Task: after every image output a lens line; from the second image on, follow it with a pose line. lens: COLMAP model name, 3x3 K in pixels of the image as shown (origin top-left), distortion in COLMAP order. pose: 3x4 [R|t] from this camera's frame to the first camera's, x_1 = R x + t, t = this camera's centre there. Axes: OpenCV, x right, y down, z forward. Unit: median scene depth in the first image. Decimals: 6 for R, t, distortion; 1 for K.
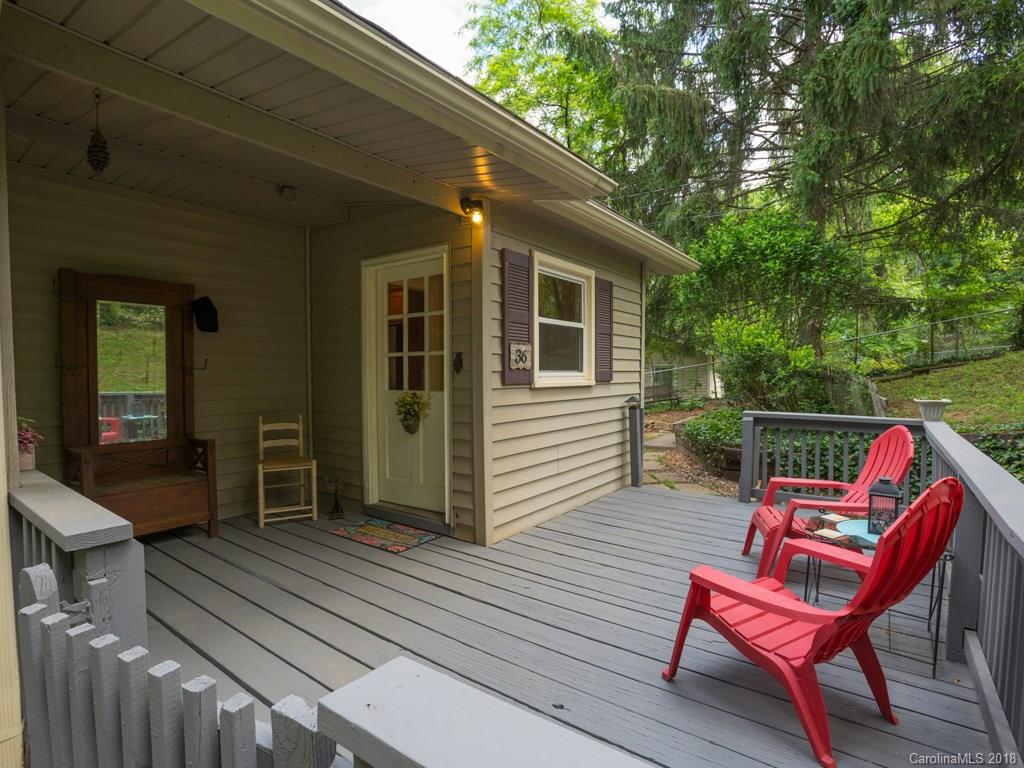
lens RADIAL K [[510.1, 0, 511.5], [0, 510.1, 387.1], [0, 0, 1]] dist [-0.080746, 0.040379]
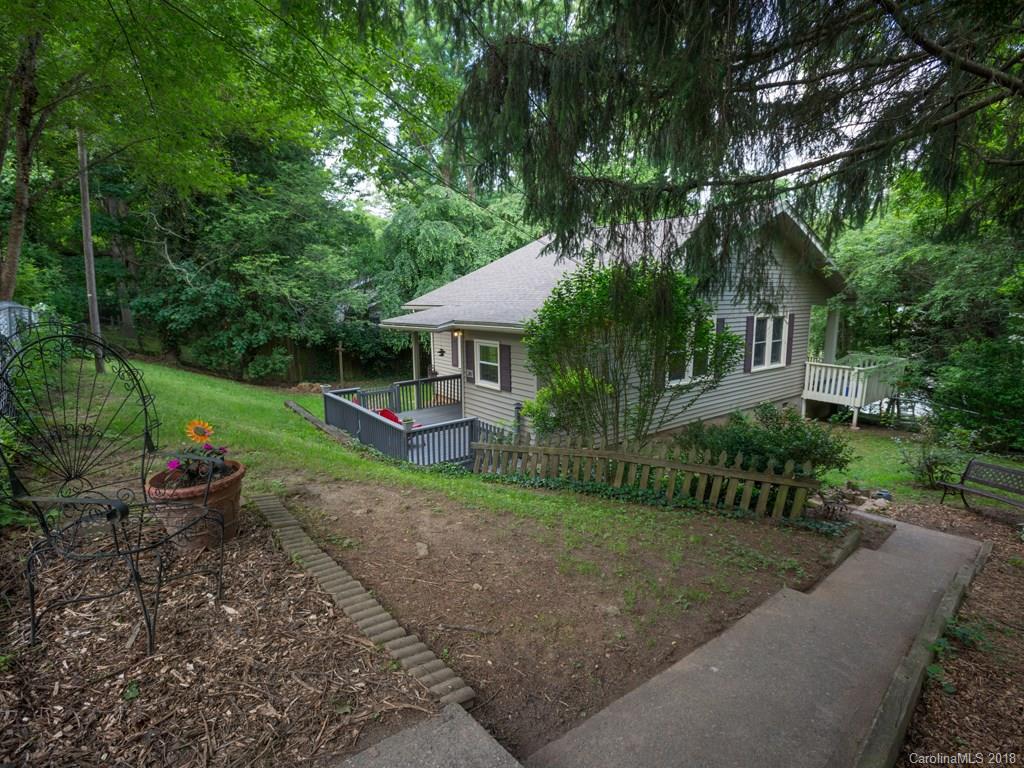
lens RADIAL K [[510.1, 0, 511.5], [0, 510.1, 387.1], [0, 0, 1]] dist [-0.080746, 0.040379]
pose [[-0.279756, 0.179135, -0.943211, 2.693504], [-0.010839, 0.981787, 0.189676, -0.532015], [0.960010, 0.063286, -0.272719, 1.942791]]
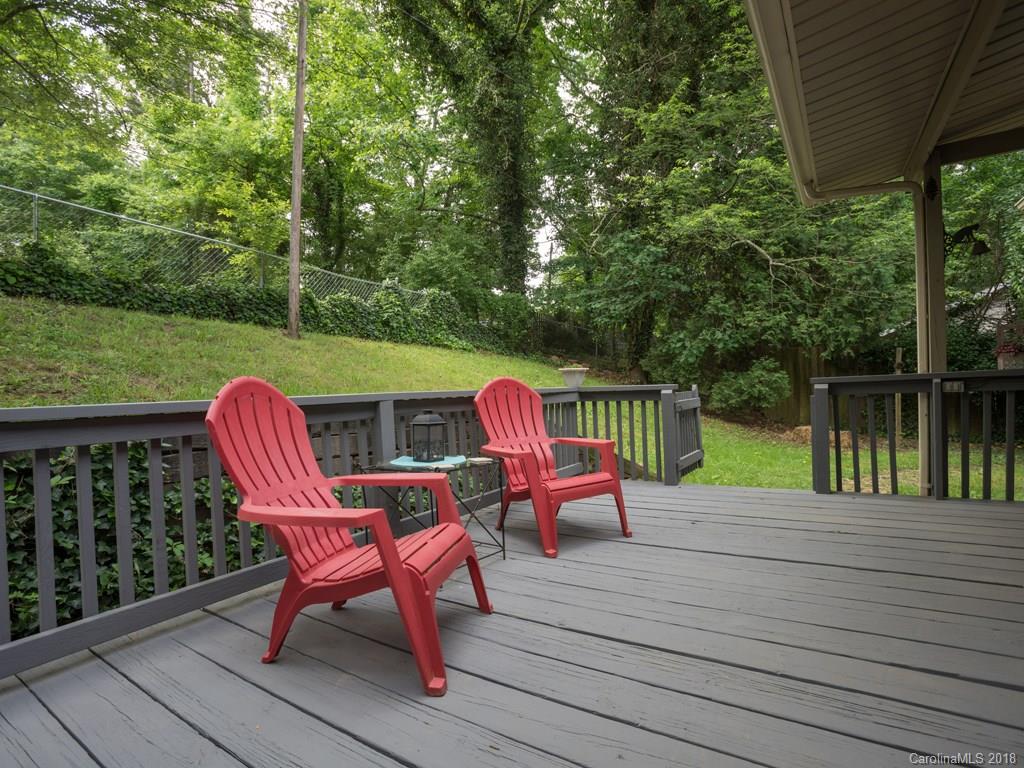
lens RADIAL K [[523.6, 0, 512.0], [0, 523.6, 384.0], [0, 0, 1]] dist [-0.089342, 0.043932]
pose [[-0.995409, 0.039774, -0.087052, 0.358605], [0.038166, 0.999070, 0.020056, 0.056175], [0.087769, 0.016642, -0.996002, 1.141236]]
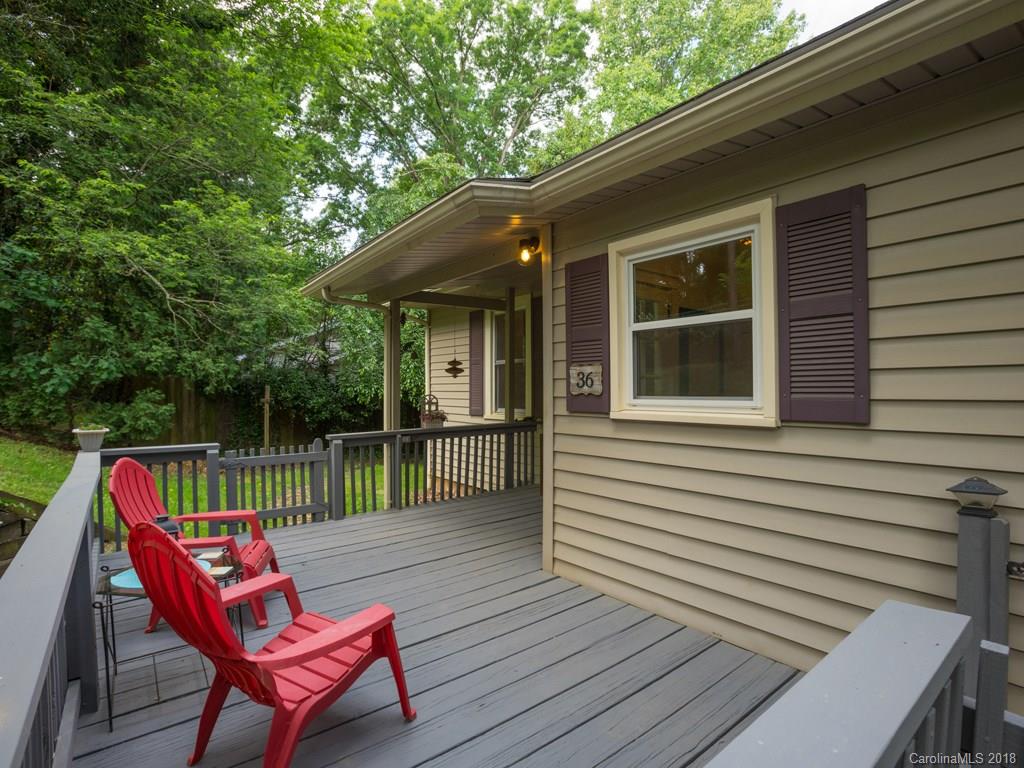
lens RADIAL K [[510.1, 0, 511.5], [0, 510.1, 387.1], [0, 0, 1]] dist [-0.080746, 0.040379]
pose [[-0.251262, 0.003309, -0.967913, 0.802852], [-0.019266, 0.999779, 0.008419, -0.048757], [0.967727, 0.020763, -0.251143, 1.009621]]
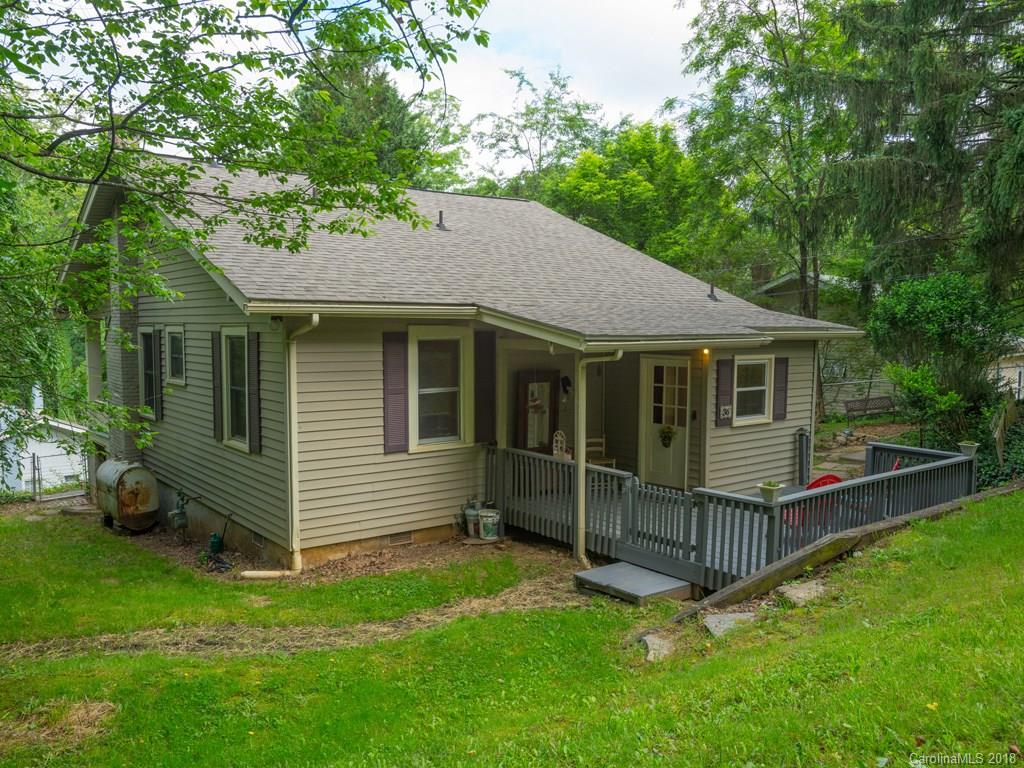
lens RADIAL K [[793.5, 0, 519.1], [0, 793.5, 382.3], [0, 0, 1]] dist [-0.039105, 0.061383]
pose [[0.965153, 0.028418, -0.260139, 0.036359], [-0.016654, 0.998741, 0.047313, -0.282235], [0.261156, -0.041331, 0.964411, -1.992951]]
